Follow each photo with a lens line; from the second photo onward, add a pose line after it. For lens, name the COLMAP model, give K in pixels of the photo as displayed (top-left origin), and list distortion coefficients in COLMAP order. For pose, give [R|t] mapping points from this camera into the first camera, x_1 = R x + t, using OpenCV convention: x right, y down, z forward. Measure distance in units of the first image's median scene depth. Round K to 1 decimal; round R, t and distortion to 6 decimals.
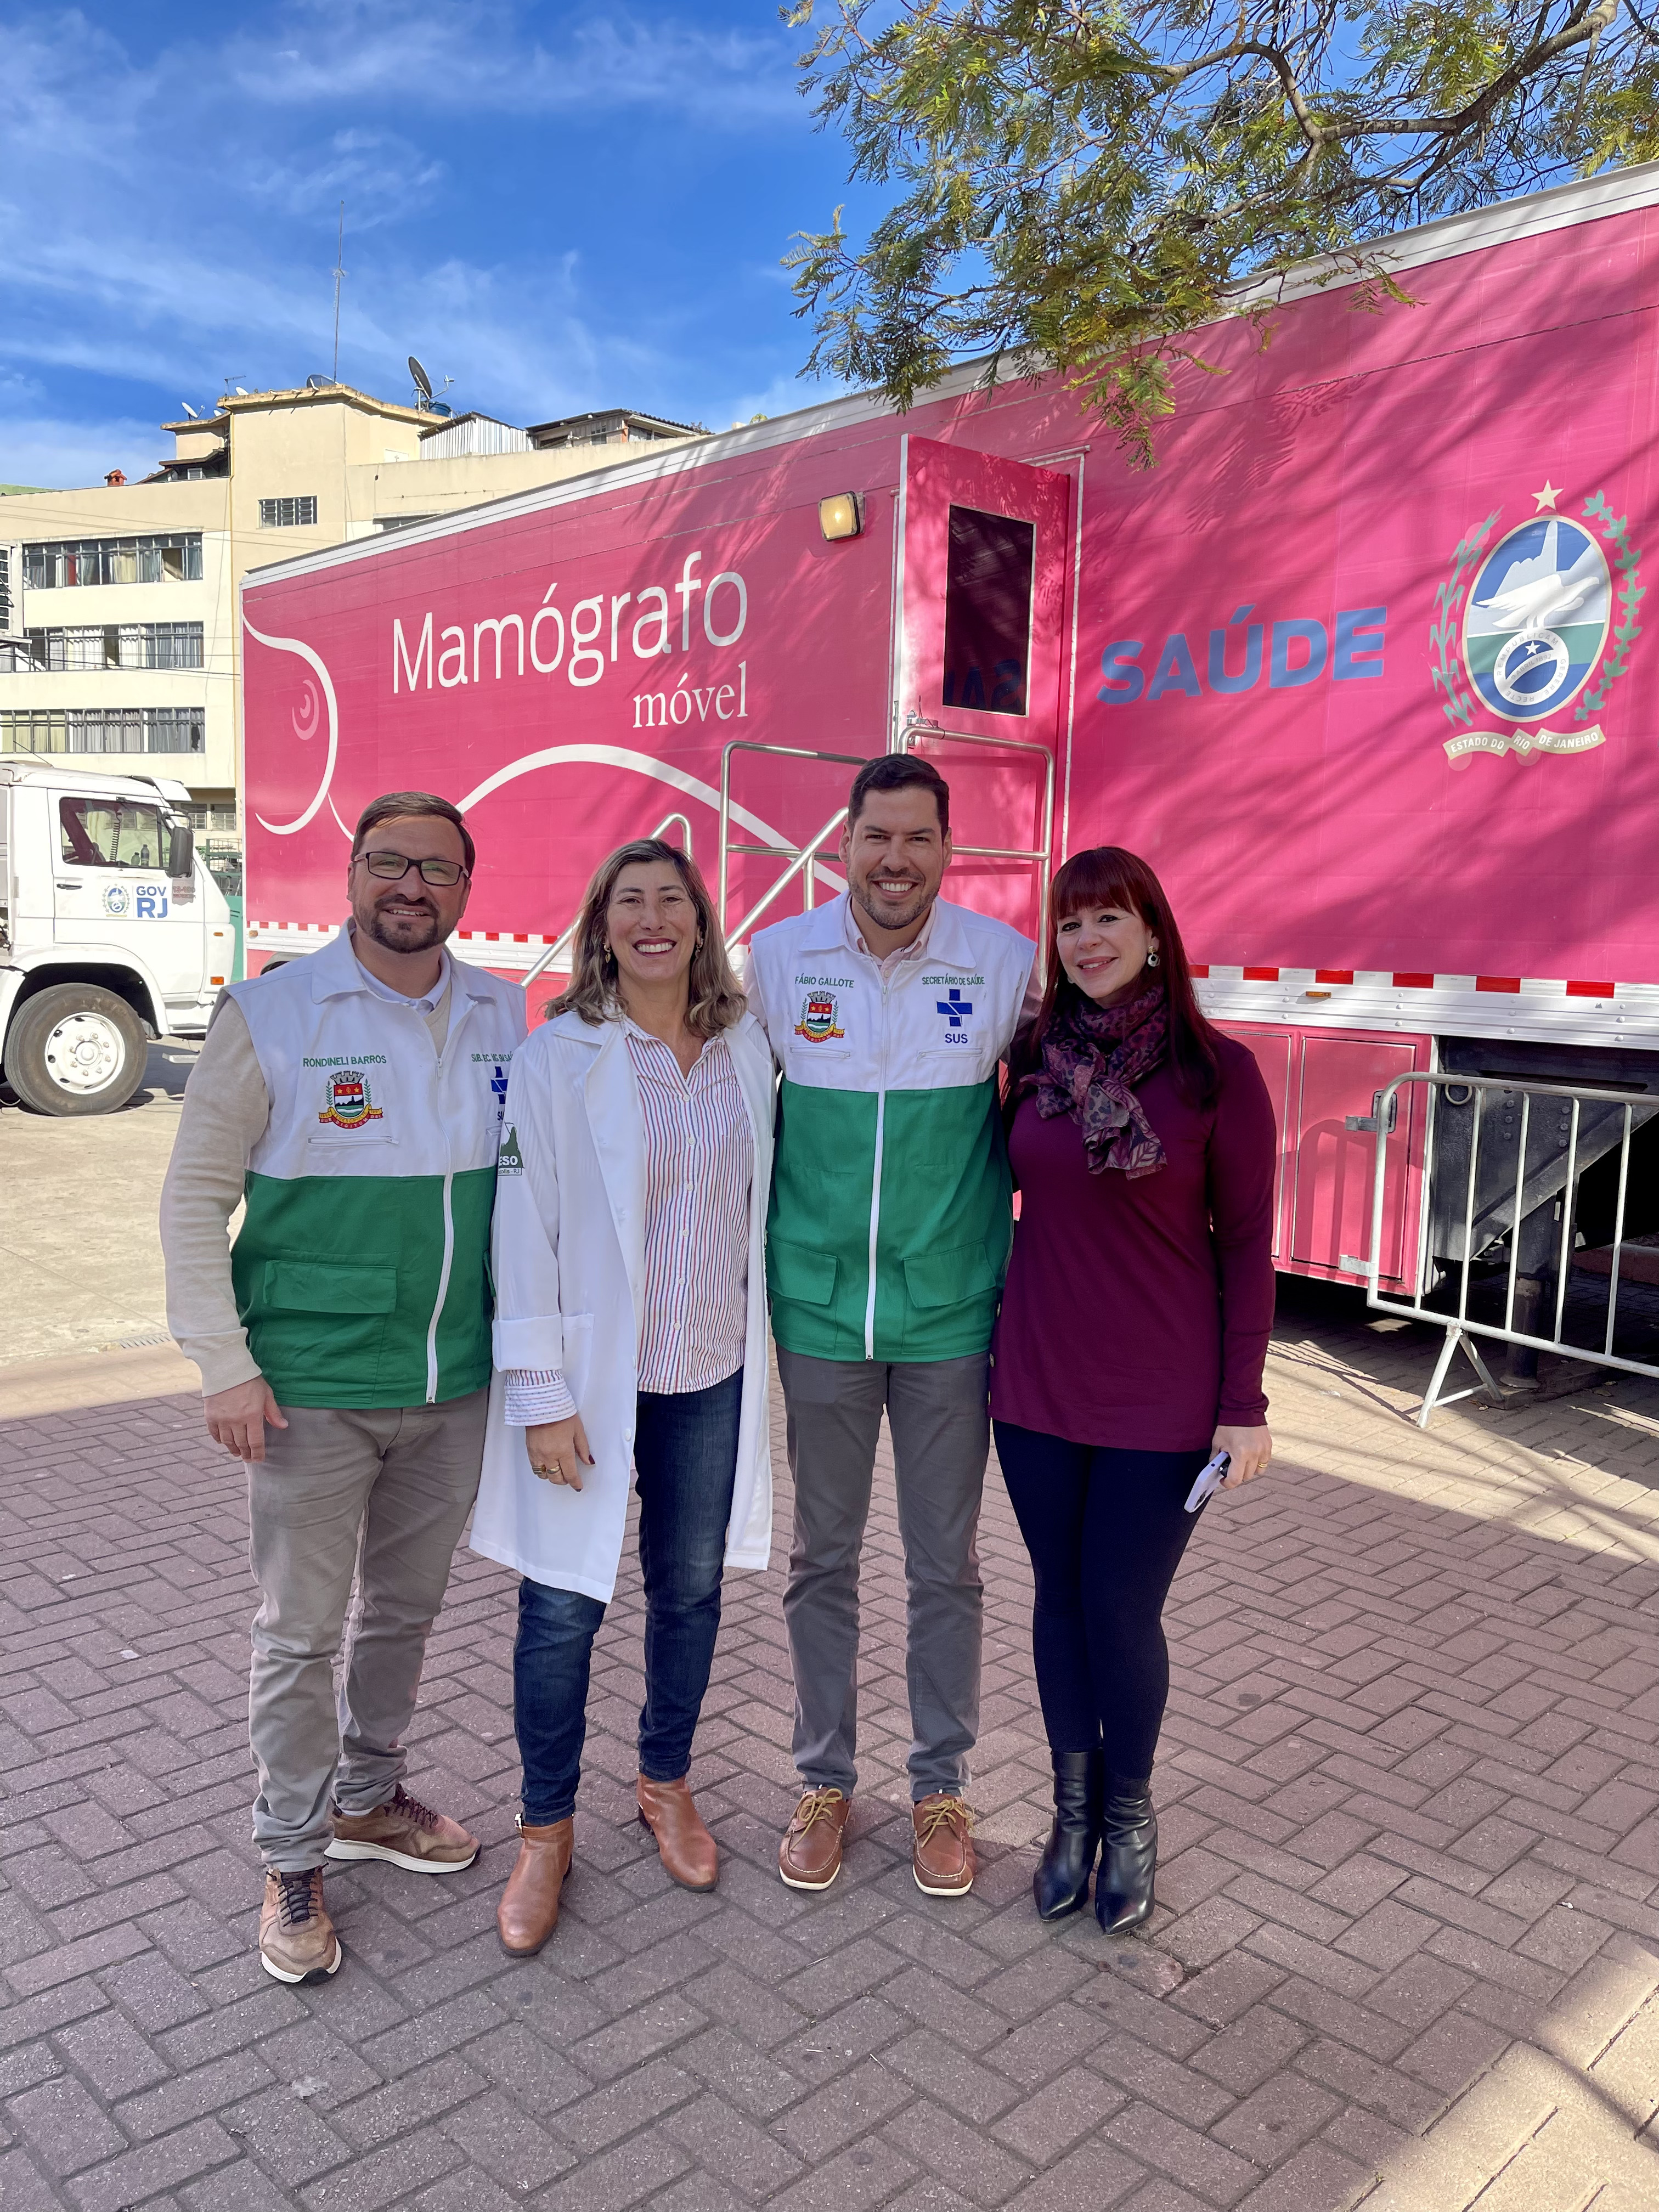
lens RADIAL K [[1665.1, 0, 829.5], [0, 1665.1, 1106.0], [0, 0, 1]] dist [-0.049397, 0.004496]
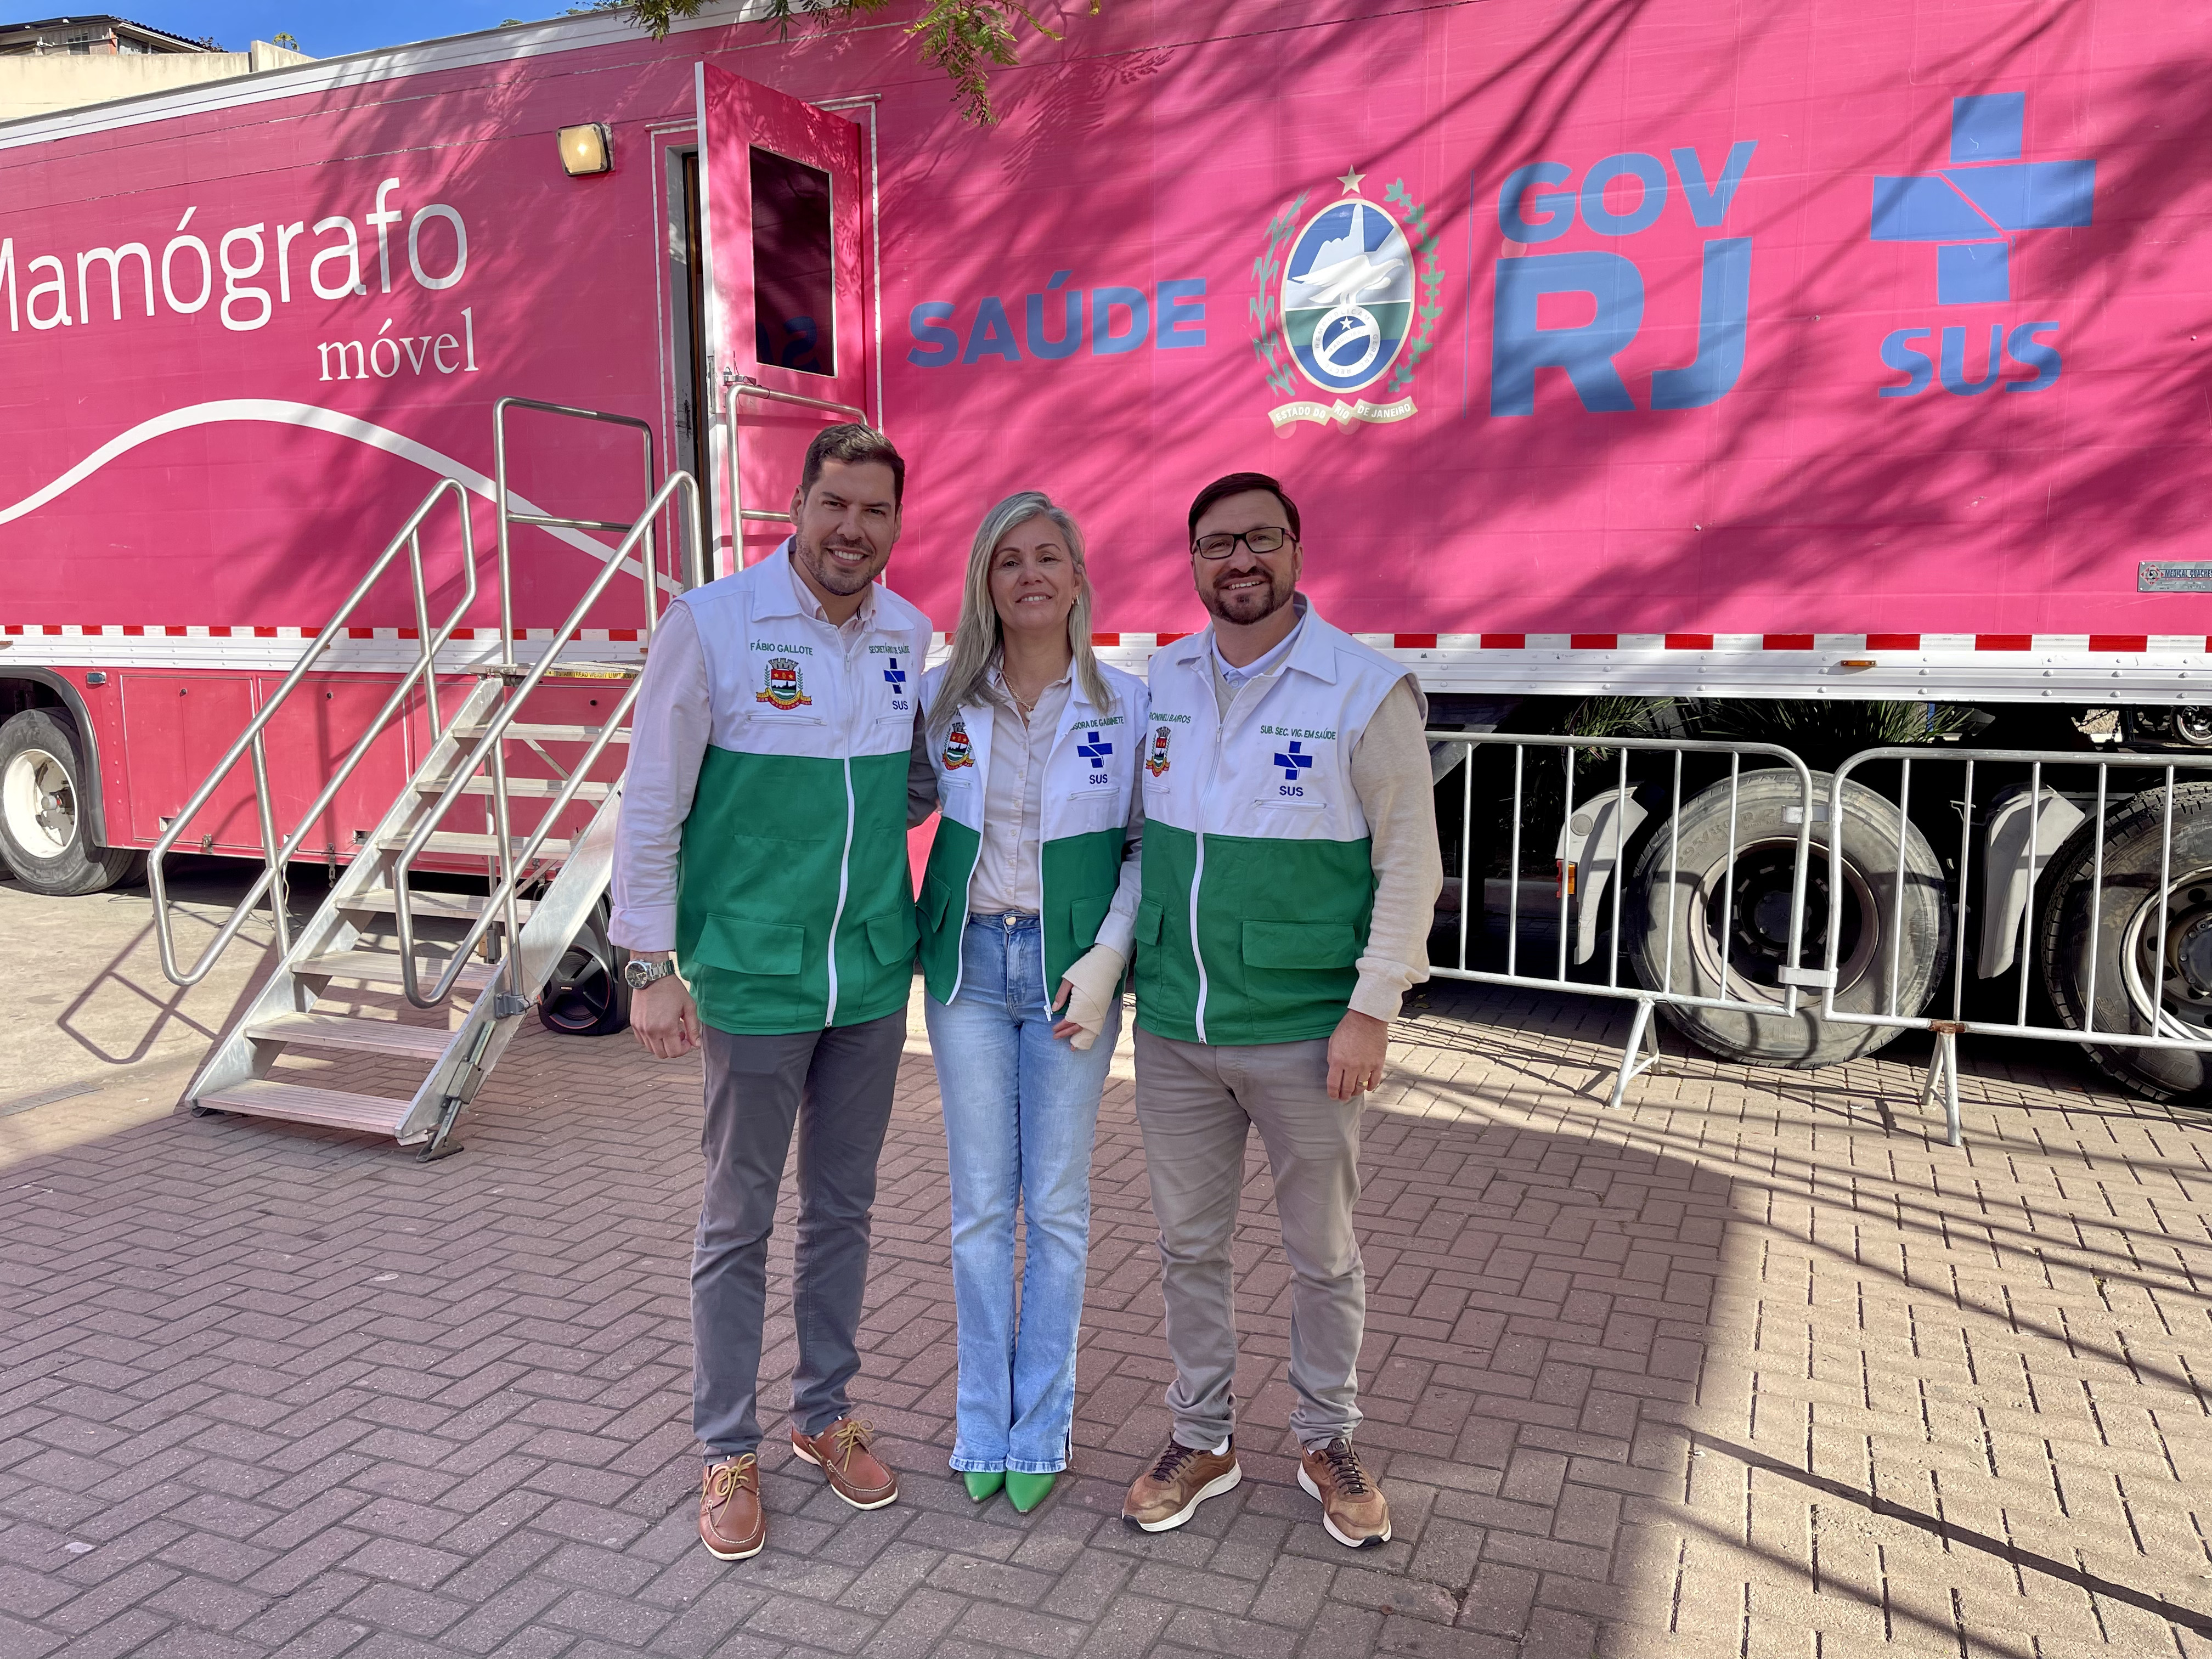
lens RADIAL K [[1653.5, 0, 1106.0], [0, 1653.5, 829.5], [0, 0, 1]] dist [0.001520, -0.076628]
pose [[0.901468, -0.086803, 0.424053, -0.136046], [0.073318, 0.996150, 0.048048, -0.007943], [-0.426591, -0.012223, 0.904362, 0.057229]]
